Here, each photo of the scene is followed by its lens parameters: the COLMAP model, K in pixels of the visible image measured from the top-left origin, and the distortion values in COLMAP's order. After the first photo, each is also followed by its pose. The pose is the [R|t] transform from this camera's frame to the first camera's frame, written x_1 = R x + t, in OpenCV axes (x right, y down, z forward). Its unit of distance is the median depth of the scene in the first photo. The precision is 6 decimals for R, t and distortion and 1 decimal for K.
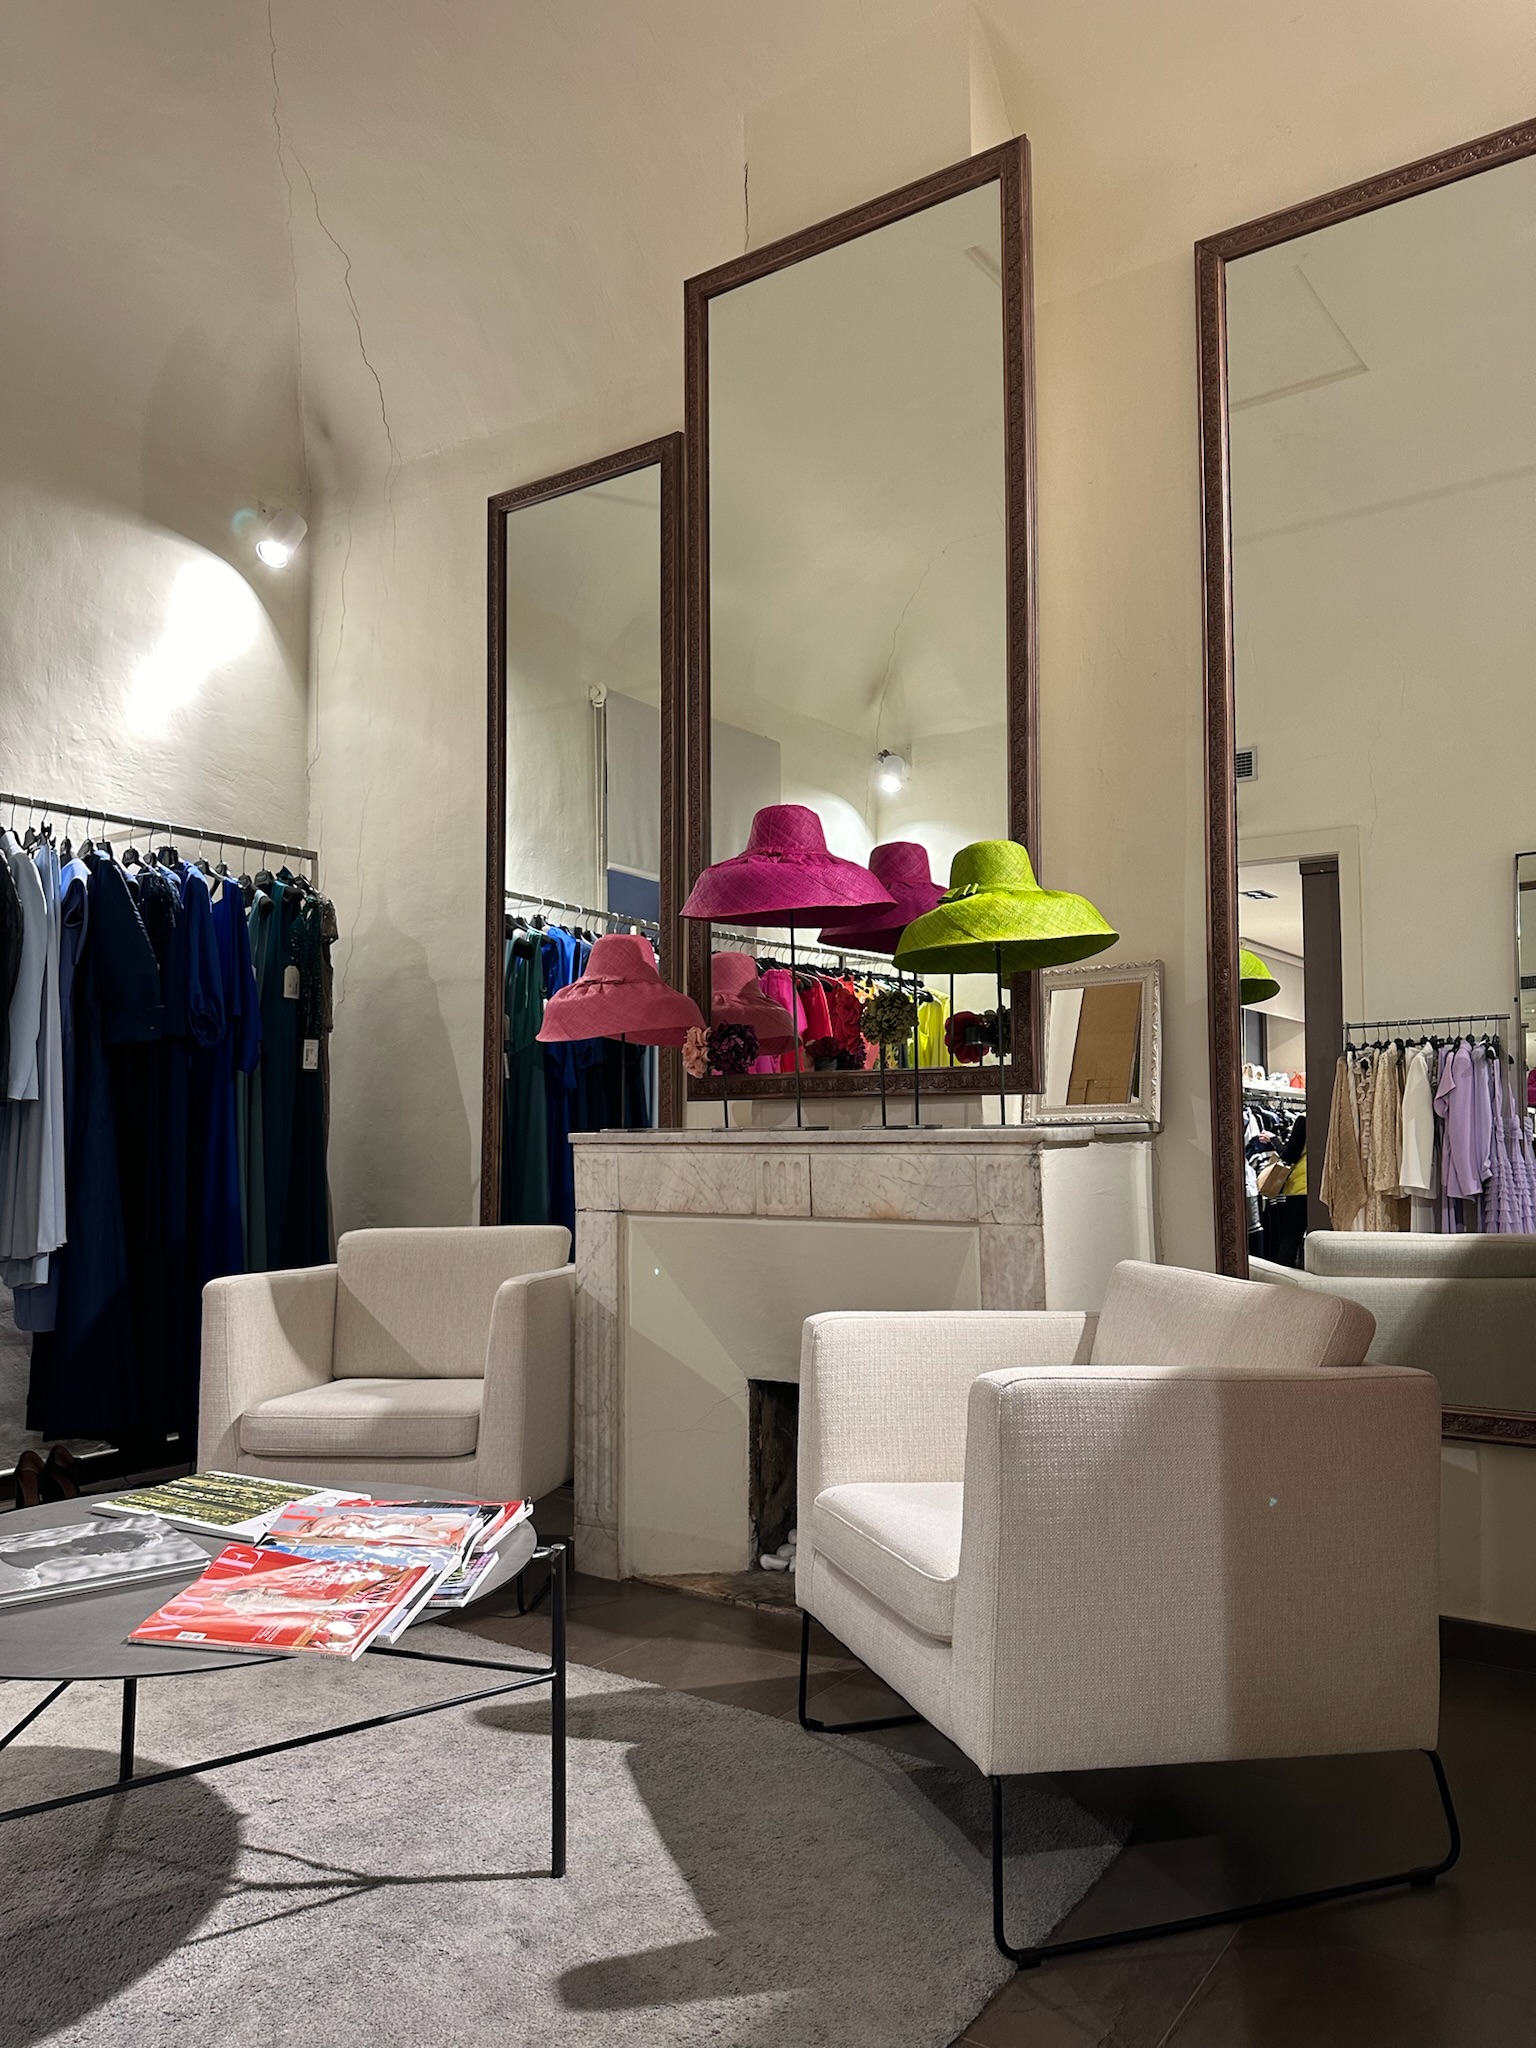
lens RADIAL K [[1464.3, 0, 773.0], [0, 1464.3, 1021.0], [0, 0, 1]] dist [0.017238, -0.016887]
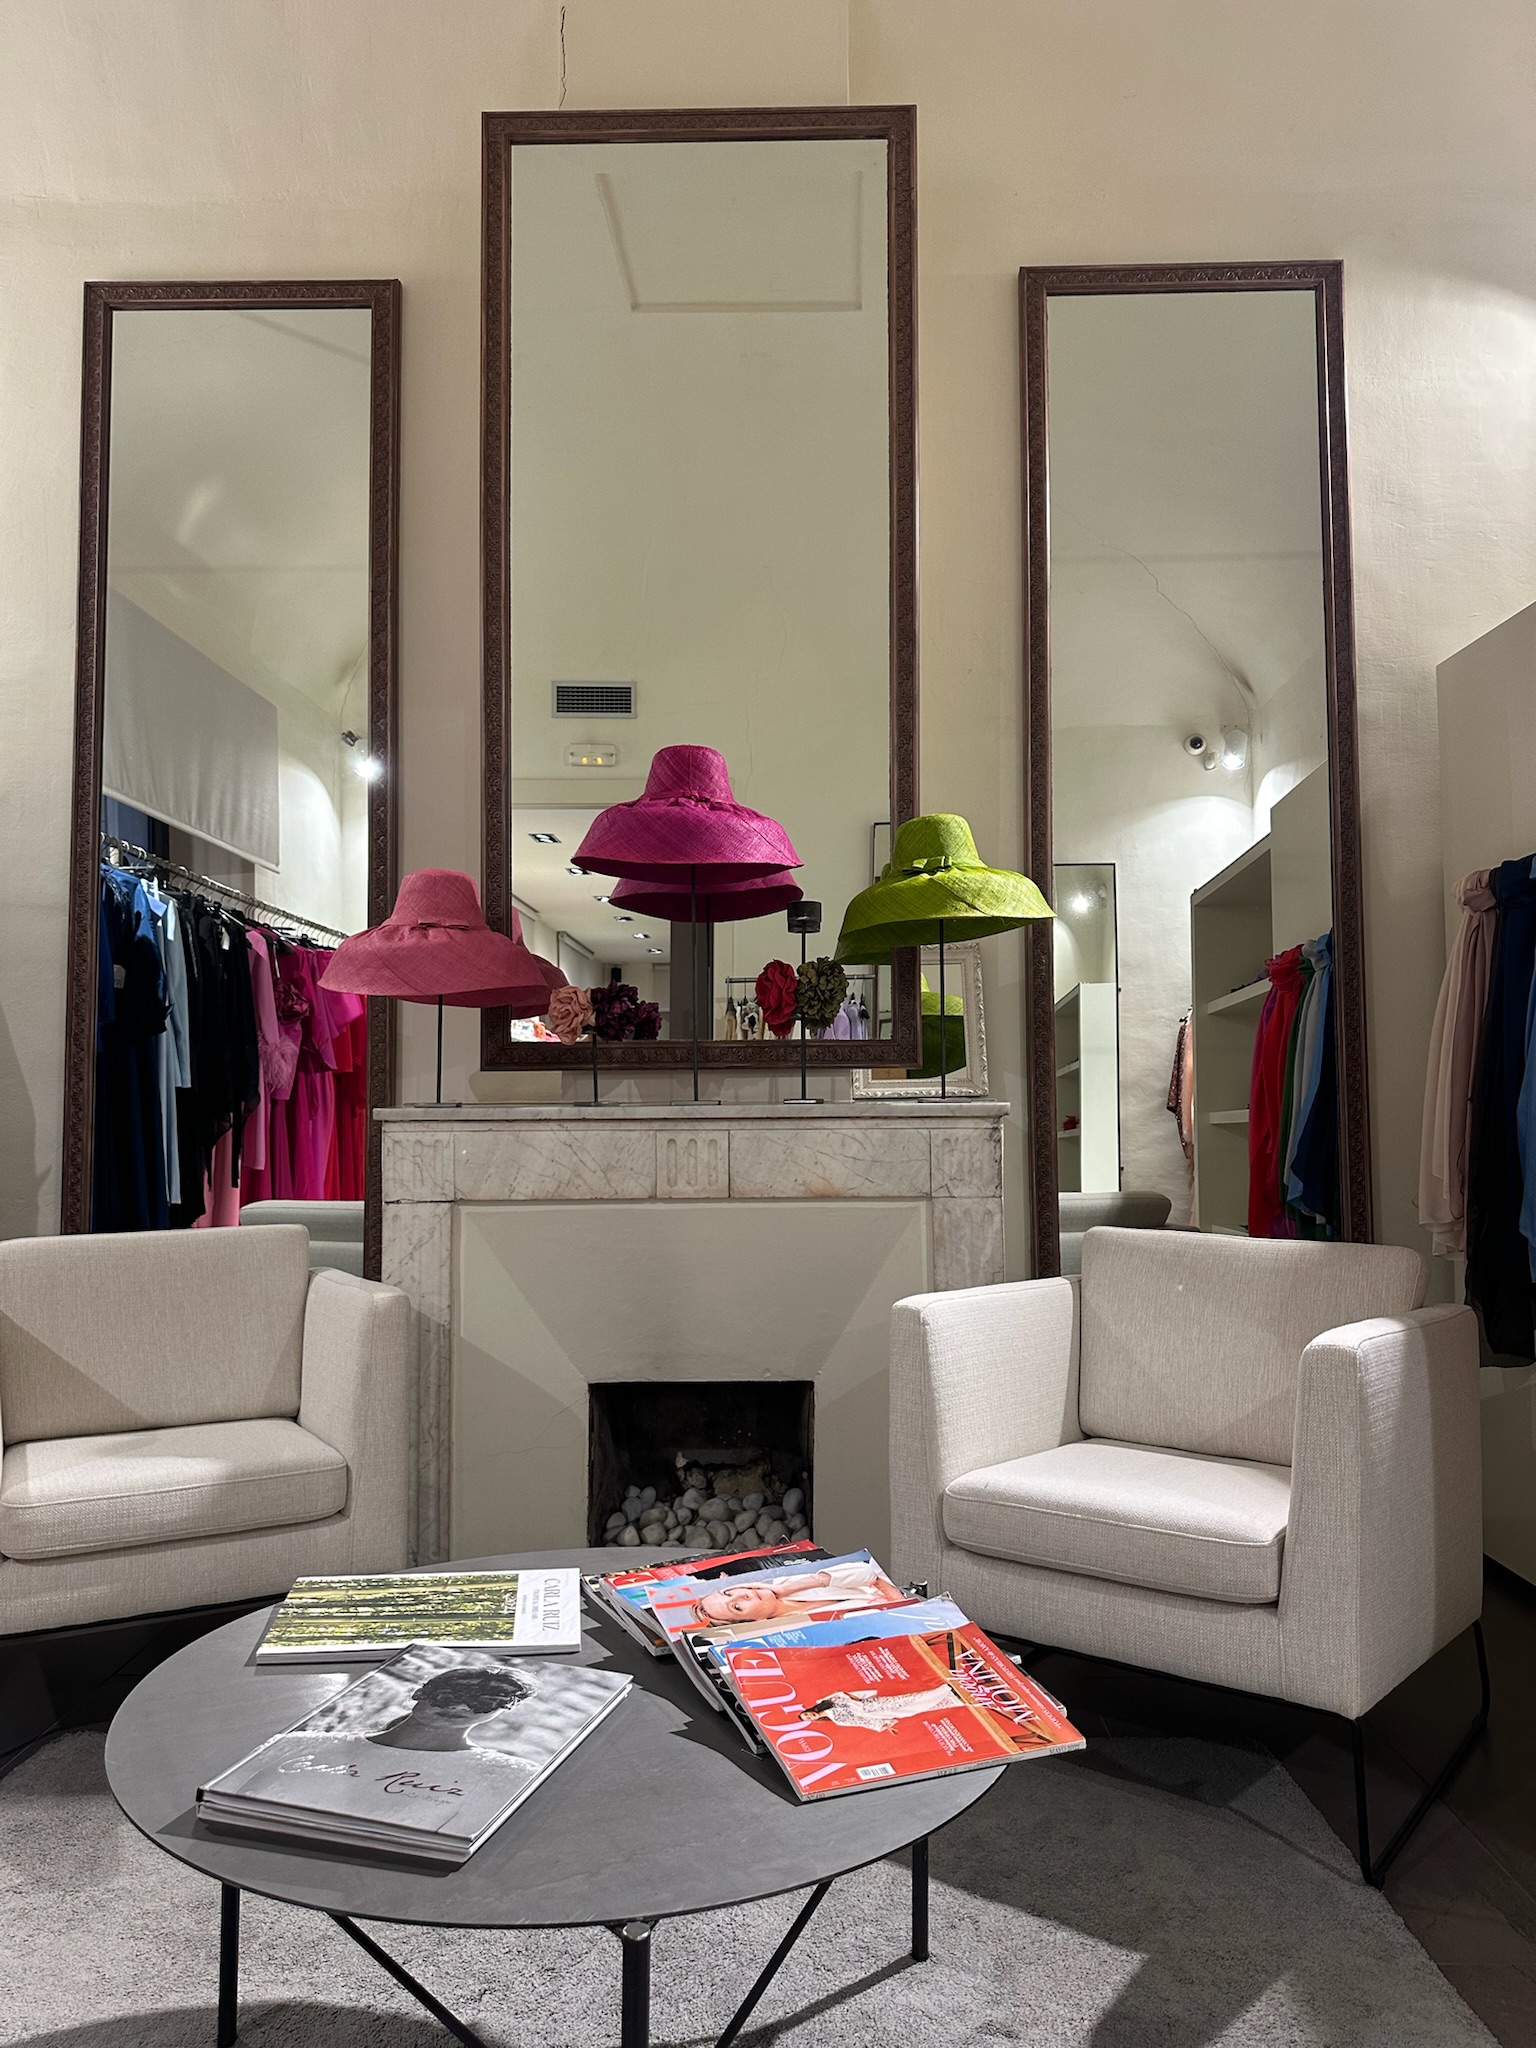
lens RADIAL K [[1464.3, 0, 770.9], [0, 1464.3, 1025.6], [0, 0, 1]] dist [0.017238, -0.016887]
pose [[0.826269, 0.029812, 0.562486, -0.478555], [-0.040605, 0.999153, 0.006692, 0.017942], [-0.561810, -0.028369, 0.826780, 0.227343]]
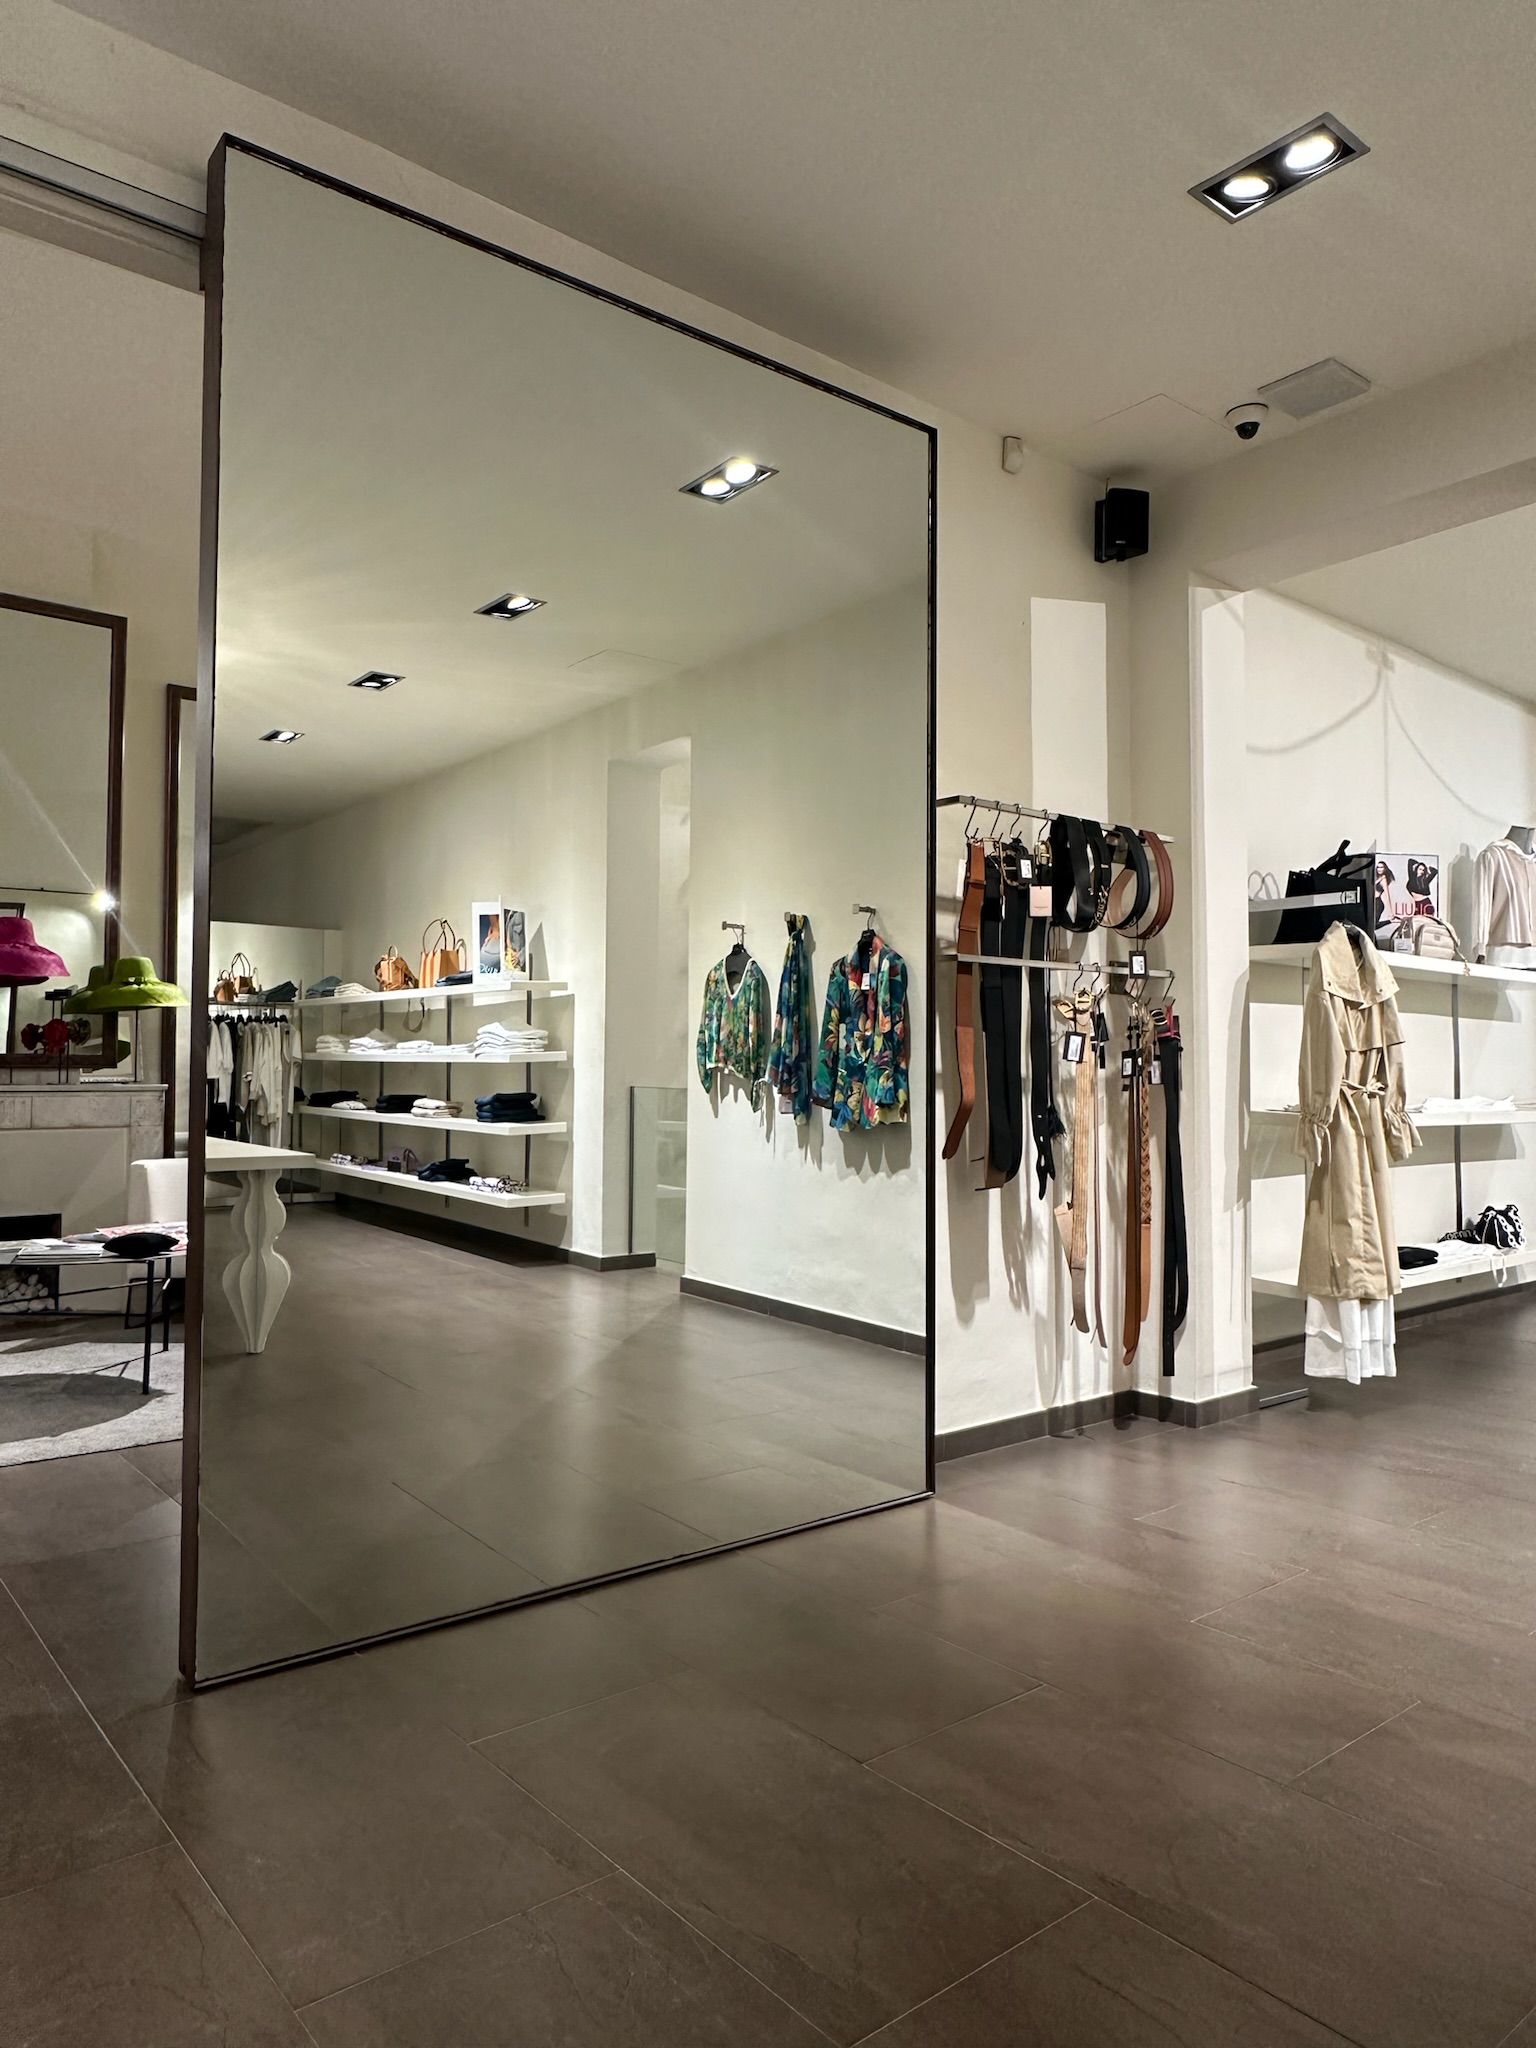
lens RADIAL K [[1366.6, 0, 764.4], [0, 1366.6, 1021.3], [0, 0, 1]] dist [0.000783, -0.000322]
pose [[0.259605, 0.051953, 0.964316, -1.544173], [-0.068606, 0.997021, -0.035246, -0.015455], [-0.963275, -0.057008, 0.262396, -0.458403]]
